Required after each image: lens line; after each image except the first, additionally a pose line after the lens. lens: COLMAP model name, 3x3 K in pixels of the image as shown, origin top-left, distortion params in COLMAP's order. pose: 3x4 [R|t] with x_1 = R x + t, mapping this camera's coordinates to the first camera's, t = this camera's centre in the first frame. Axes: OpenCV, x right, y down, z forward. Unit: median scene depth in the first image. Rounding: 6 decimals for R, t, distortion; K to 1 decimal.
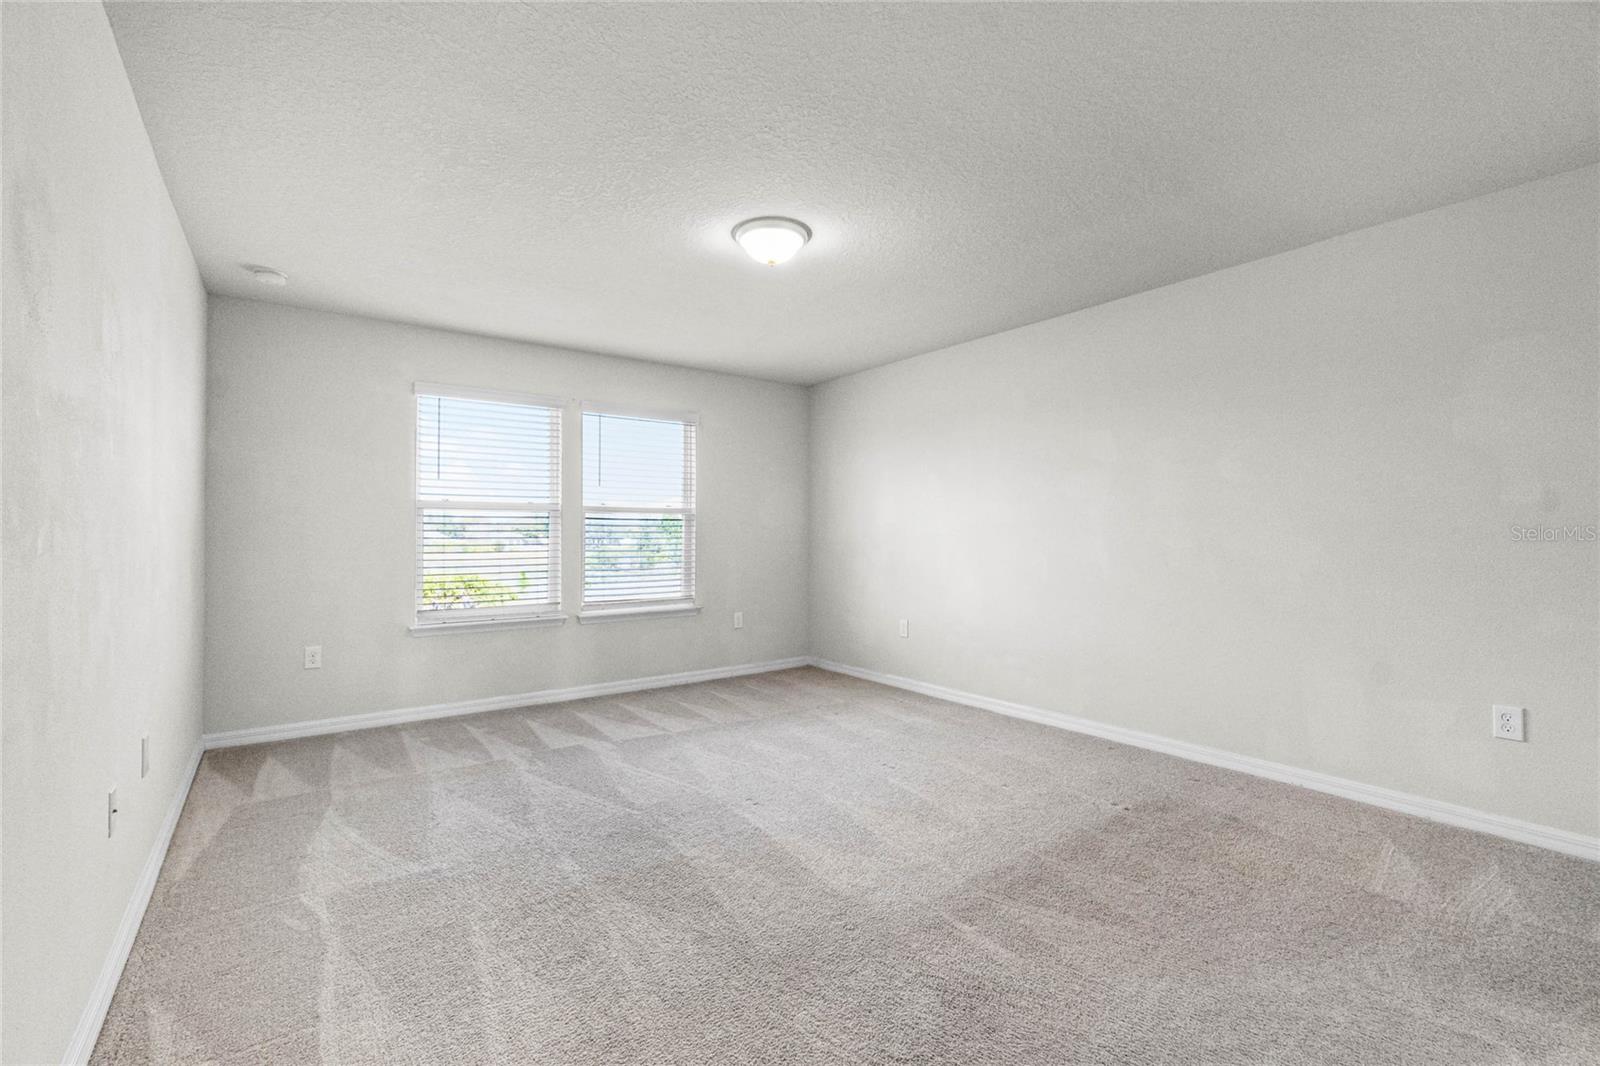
lens RADIAL K [[692.9, 0, 795.2], [0, 692.9, 536.3], [0, 0, 1]] dist [-0.010647, 0.003986]
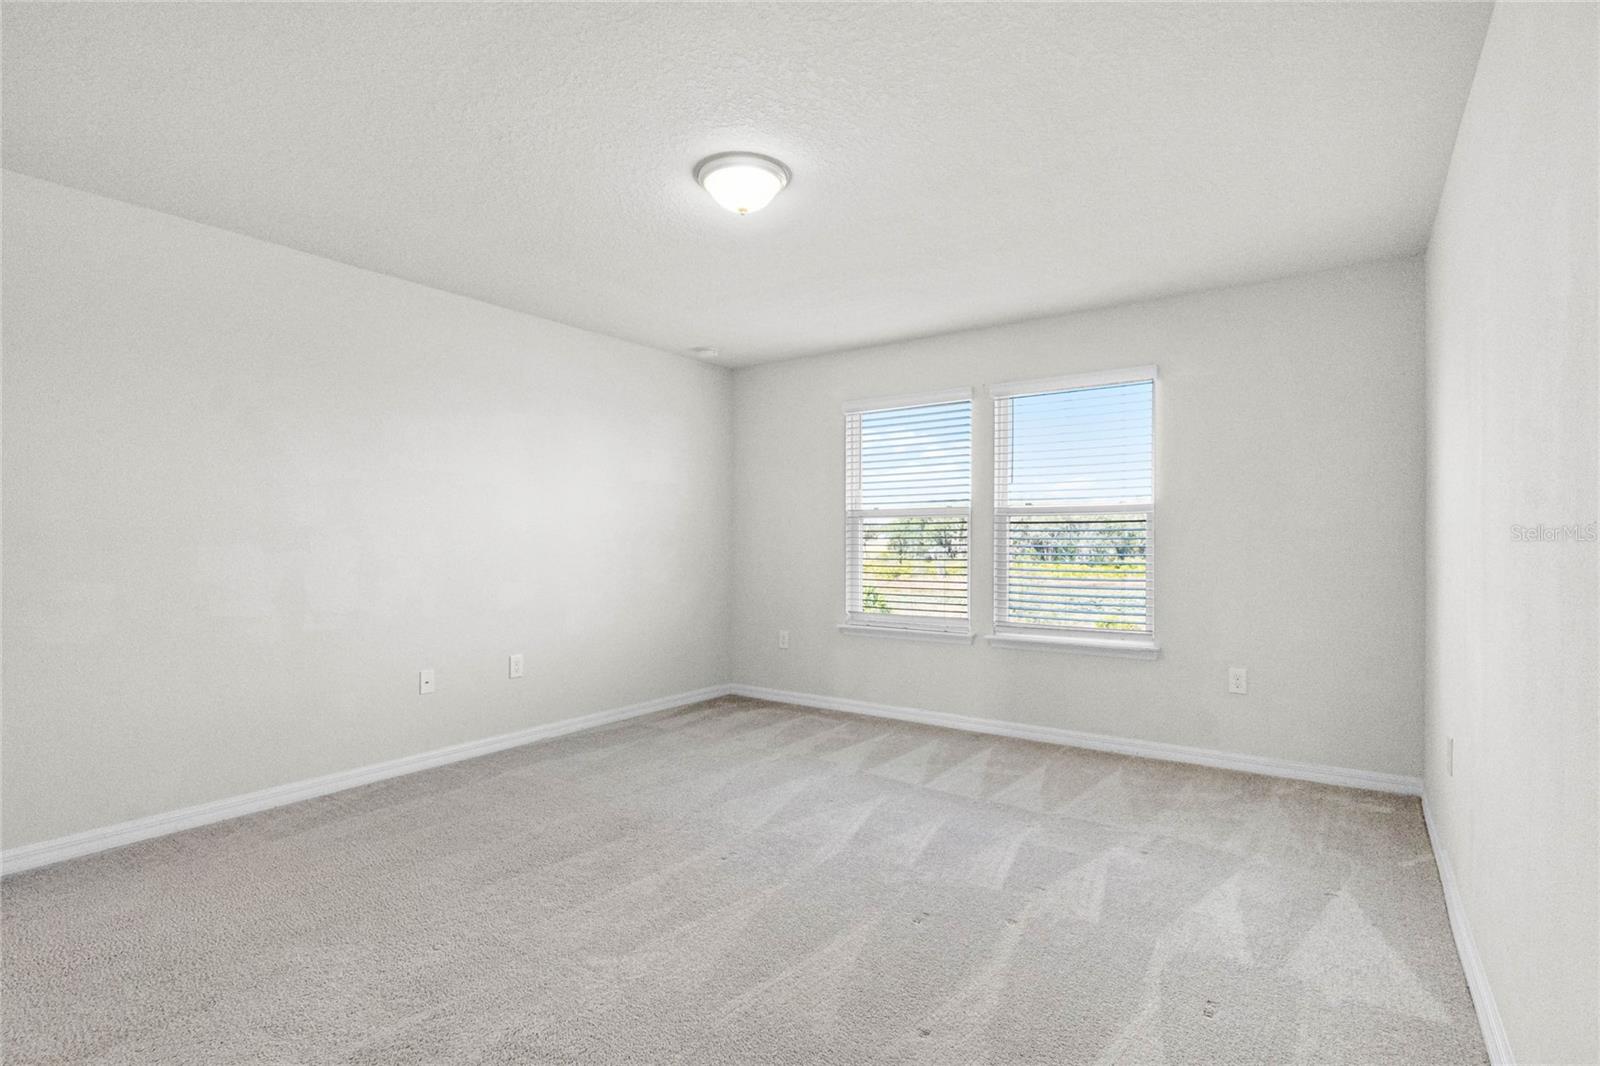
lens RADIAL K [[777.9, 0, 799.1], [0, 777.9, 527.1], [0, 0, 1]] dist [-0.001387, -0.000024]
pose [[0.331567, -0.019134, -0.943237, 0.612882], [-0.010204, 0.999663, -0.023866, 0.006010], [0.943376, 0.017538, 0.331260, 0.540056]]
